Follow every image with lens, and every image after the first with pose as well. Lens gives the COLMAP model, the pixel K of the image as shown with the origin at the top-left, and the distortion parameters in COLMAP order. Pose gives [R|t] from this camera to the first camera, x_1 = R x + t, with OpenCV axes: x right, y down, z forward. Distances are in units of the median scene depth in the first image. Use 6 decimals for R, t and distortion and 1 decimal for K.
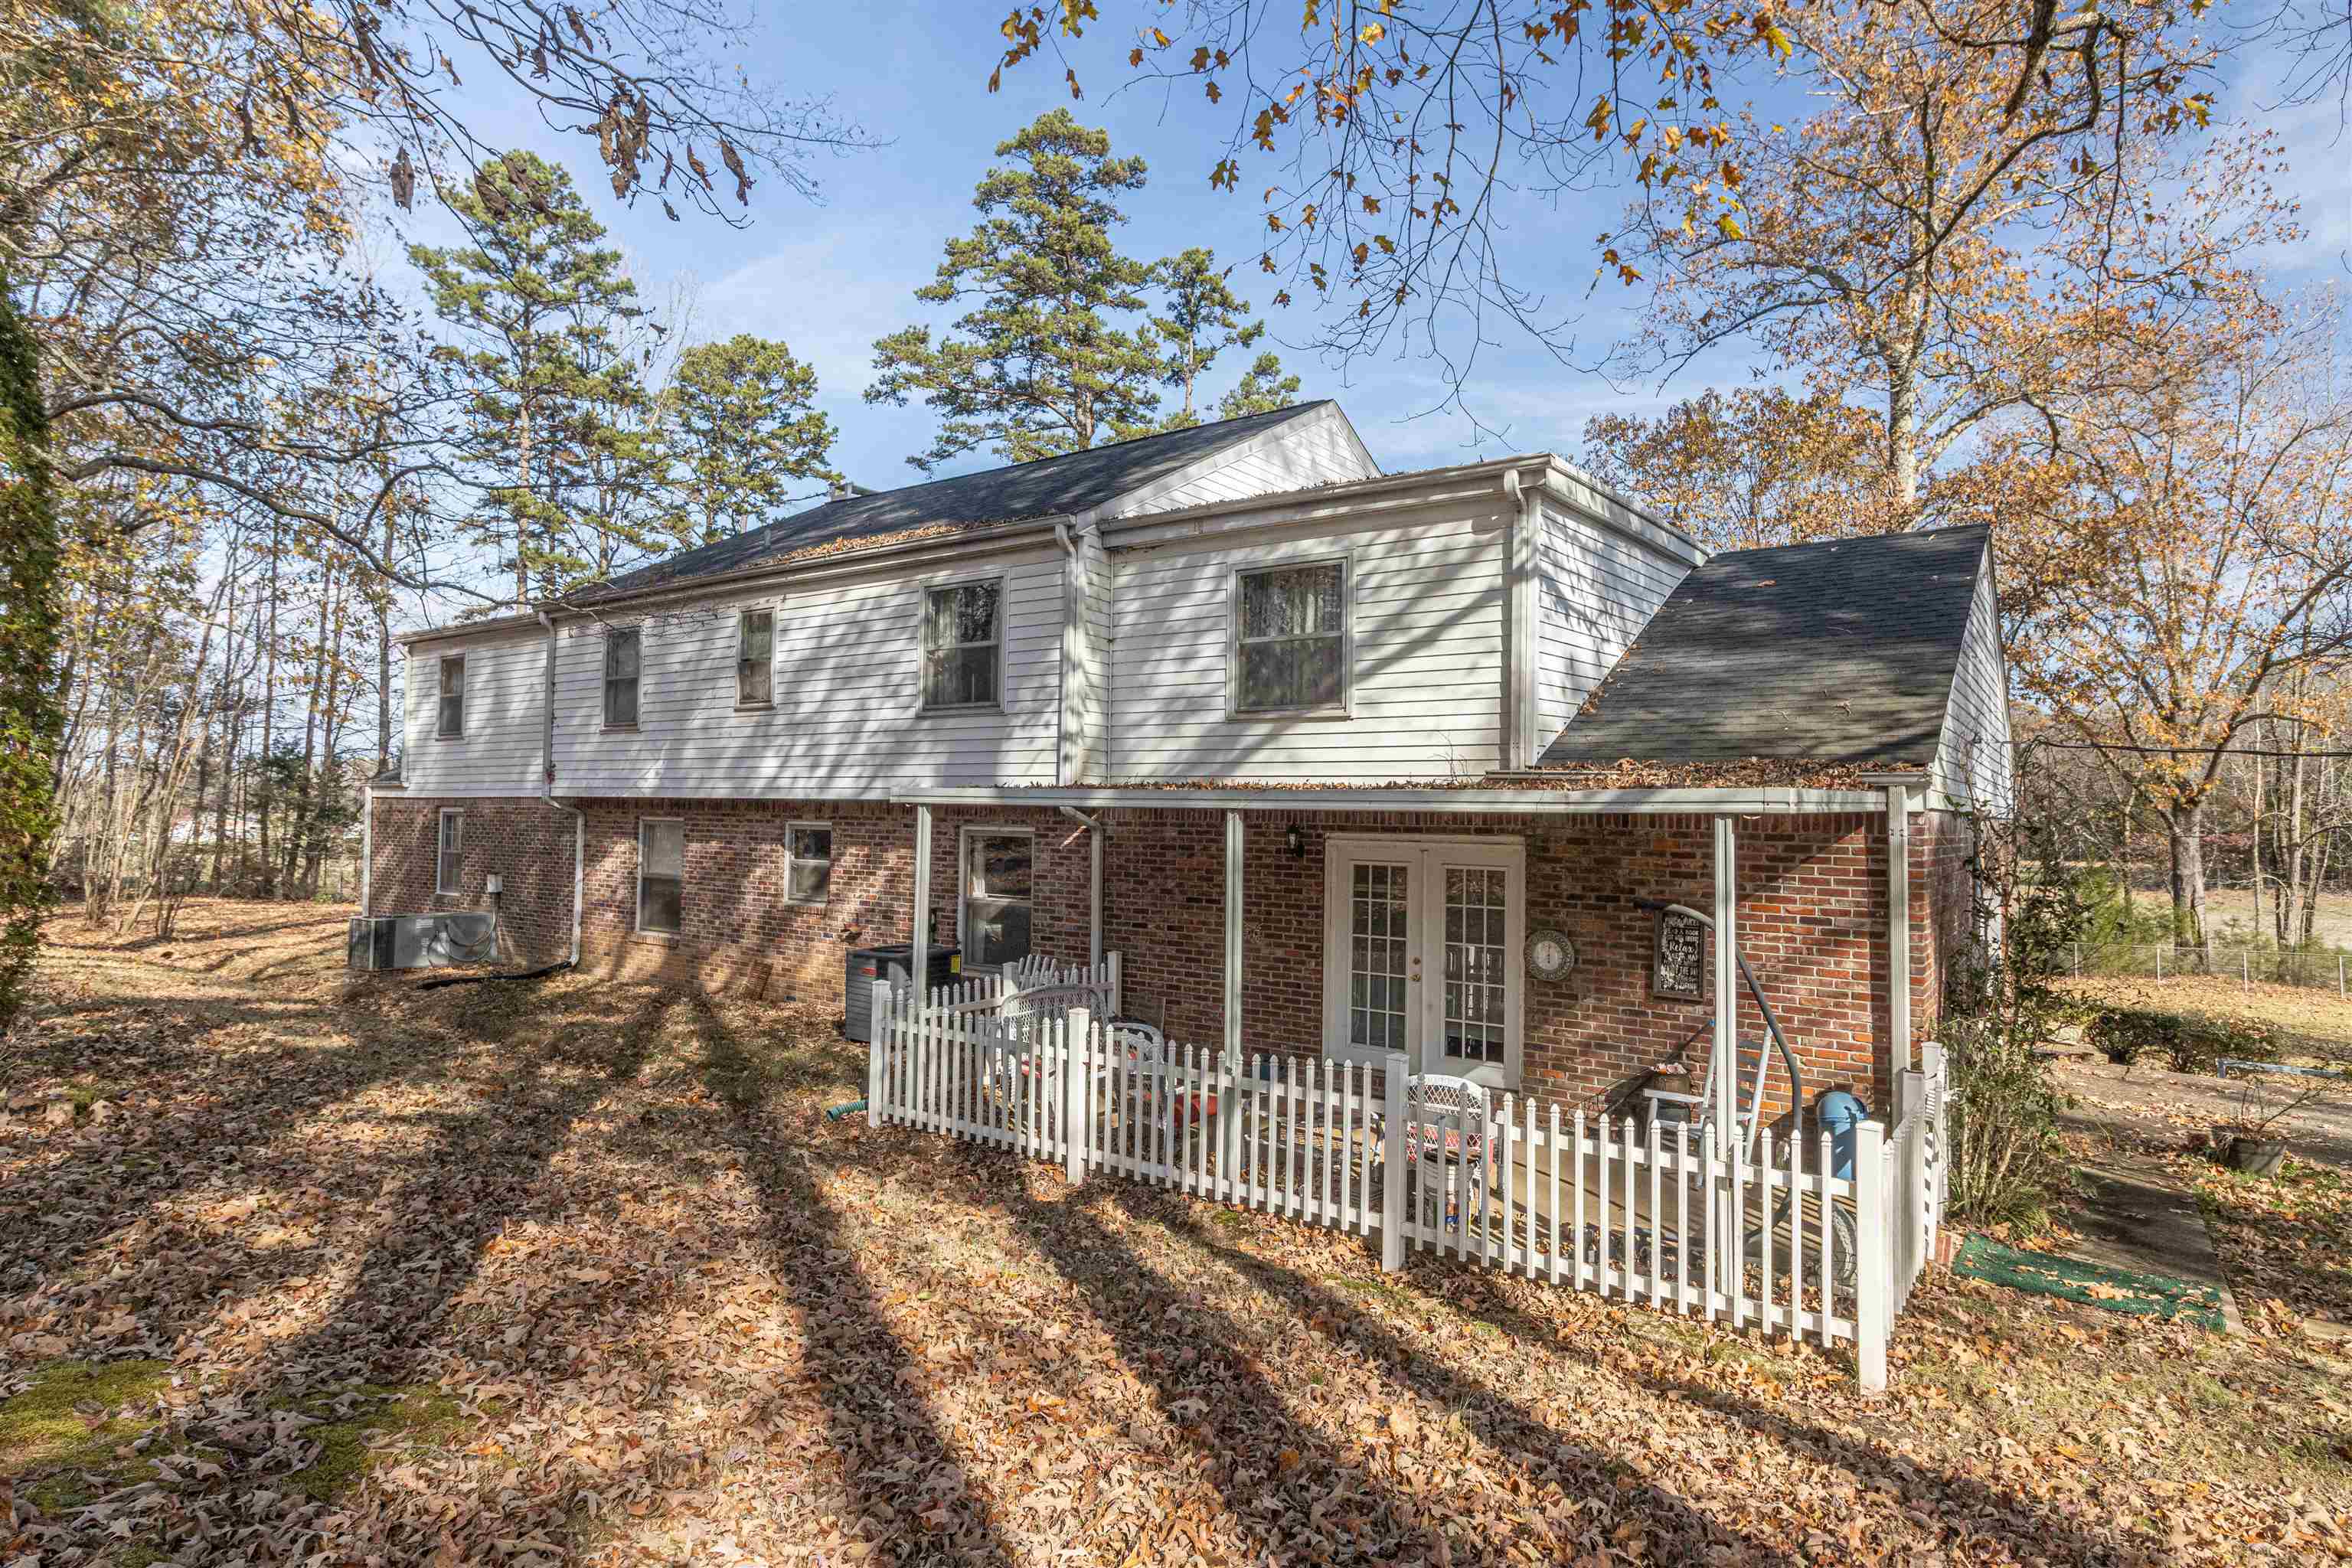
lens RADIAL K [[1241.3, 0, 1182.8], [0, 1241.3, 801.5], [0, 0, 1]] dist [-0.000332, -0.000318]
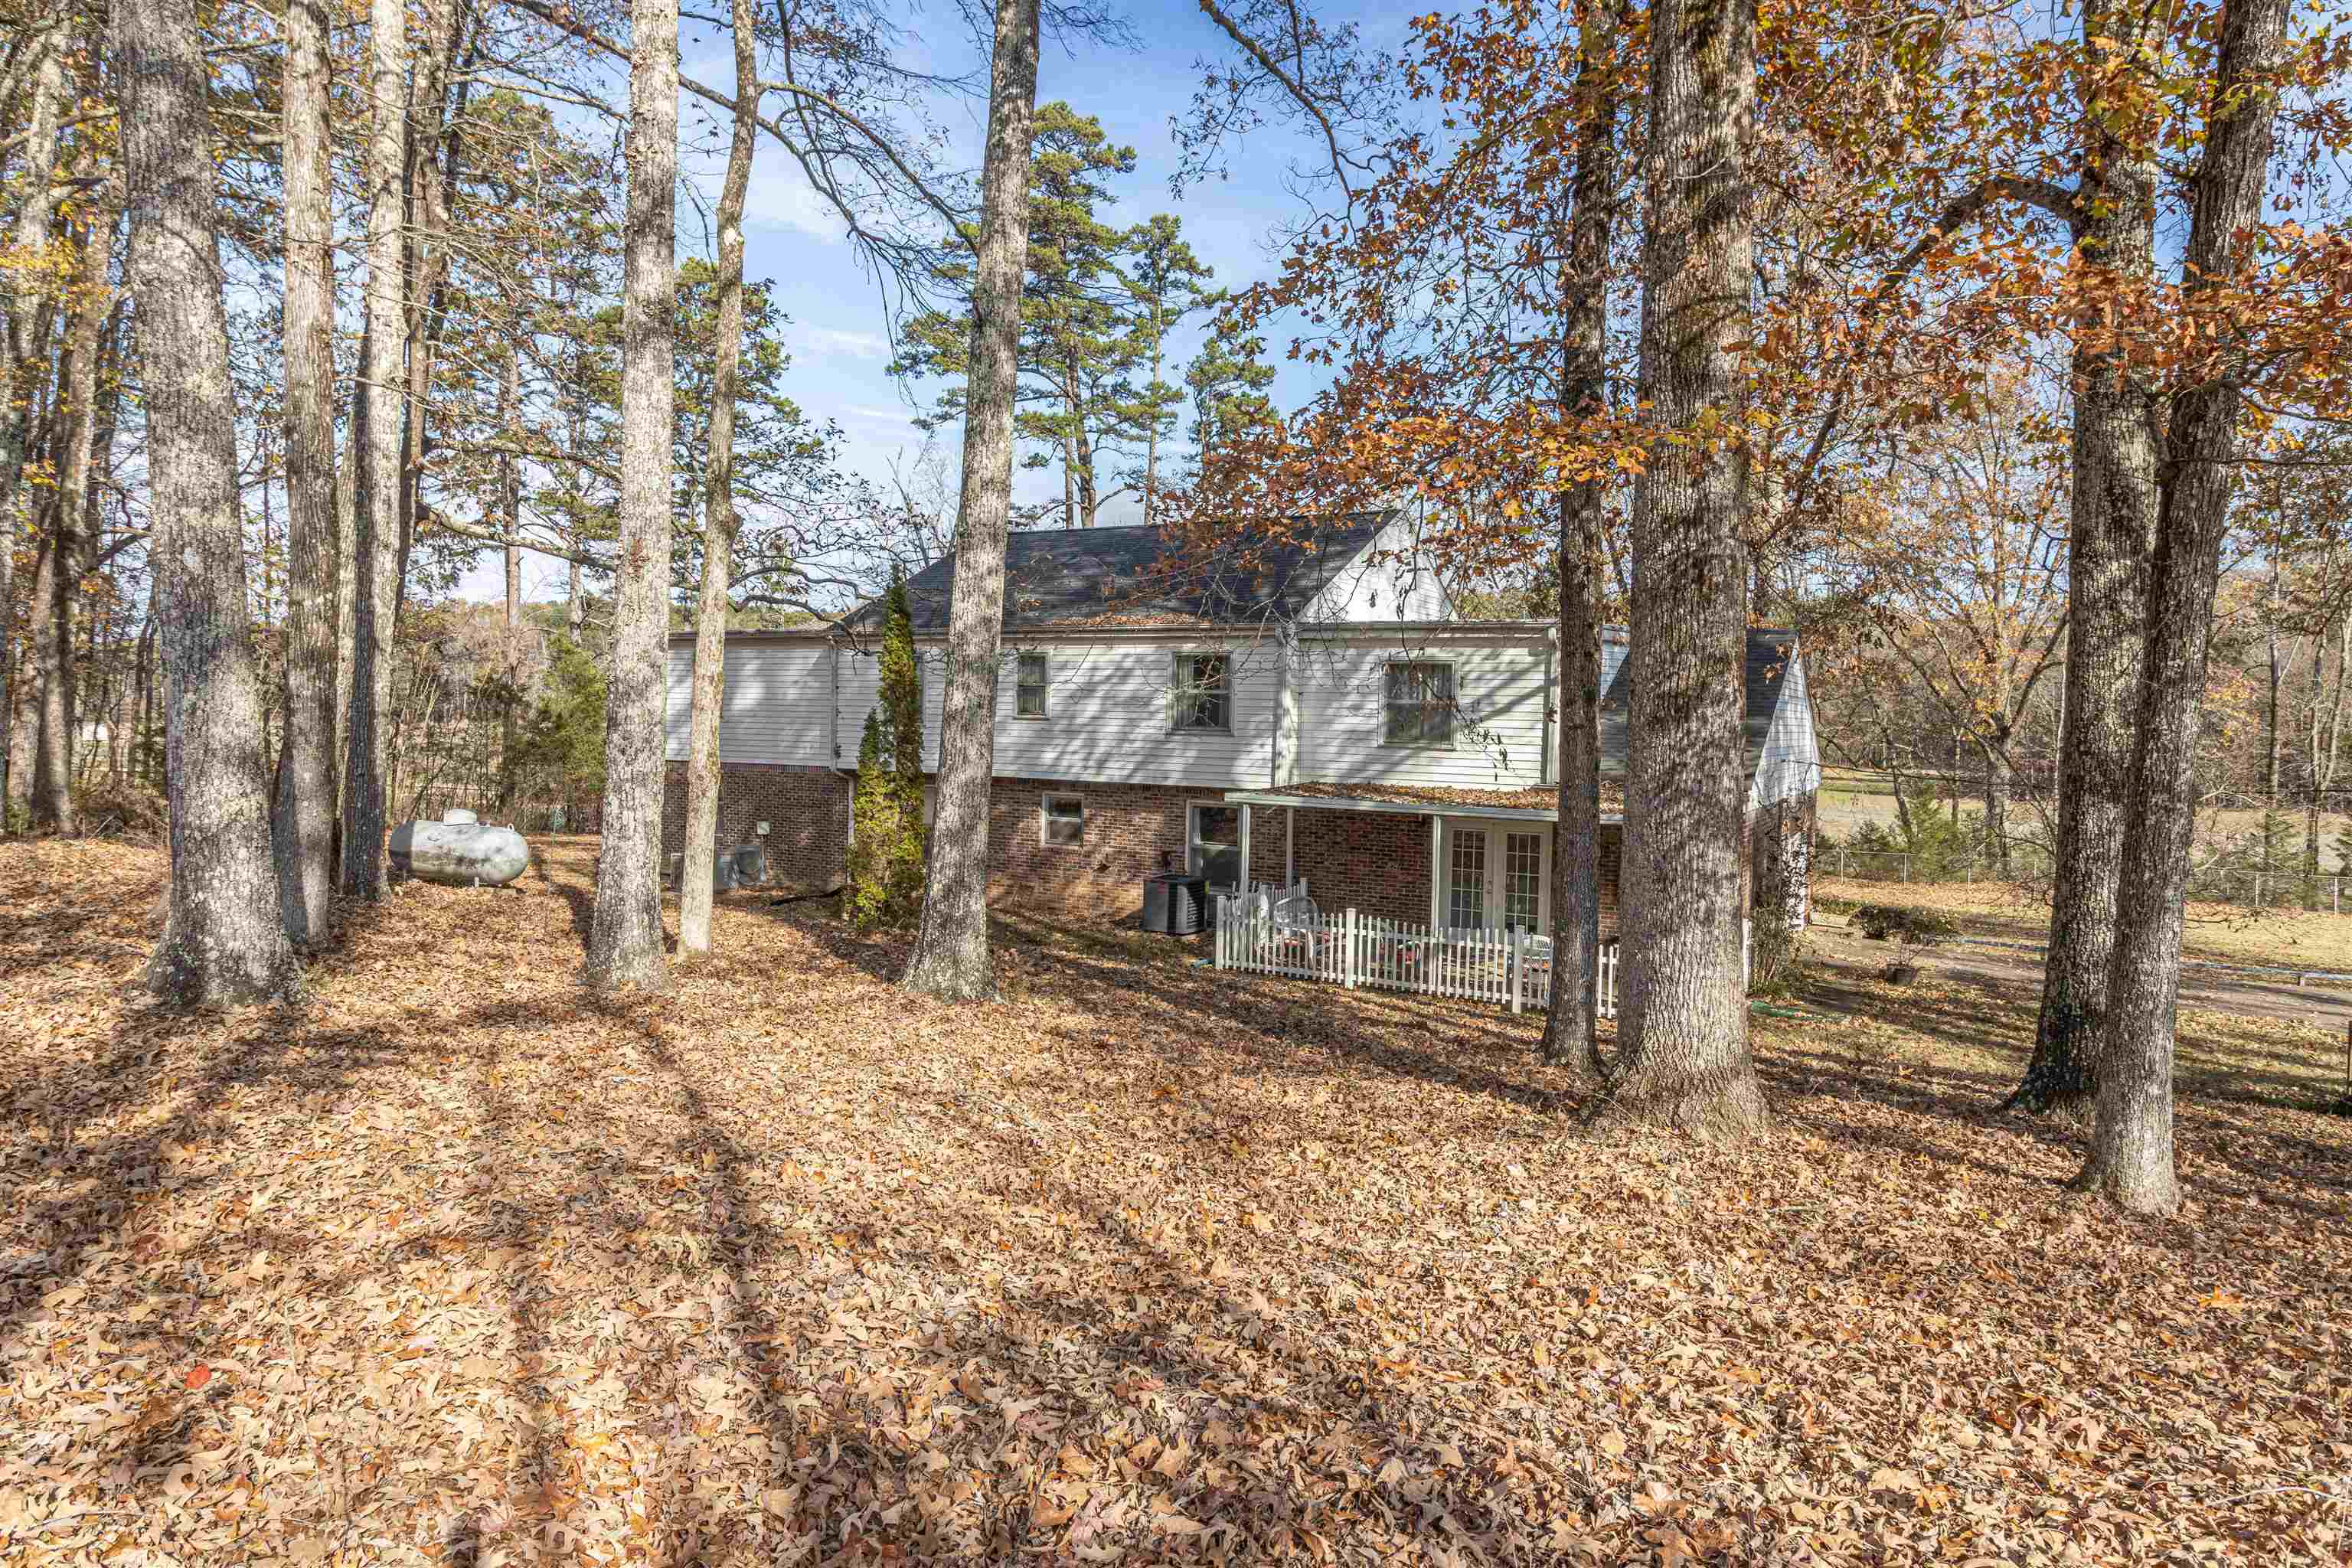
lens RADIAL K [[1540.7, 0, 1176.0], [0, 1540.7, 784.0], [0, 0, 1]] dist [0.005072, 0.000587]
pose [[0.989160, -0.002662, 0.146815, -0.490104], [-0.007348, 0.997686, 0.067595, -0.135097], [-0.146655, -0.067941, 0.986852, -0.949212]]
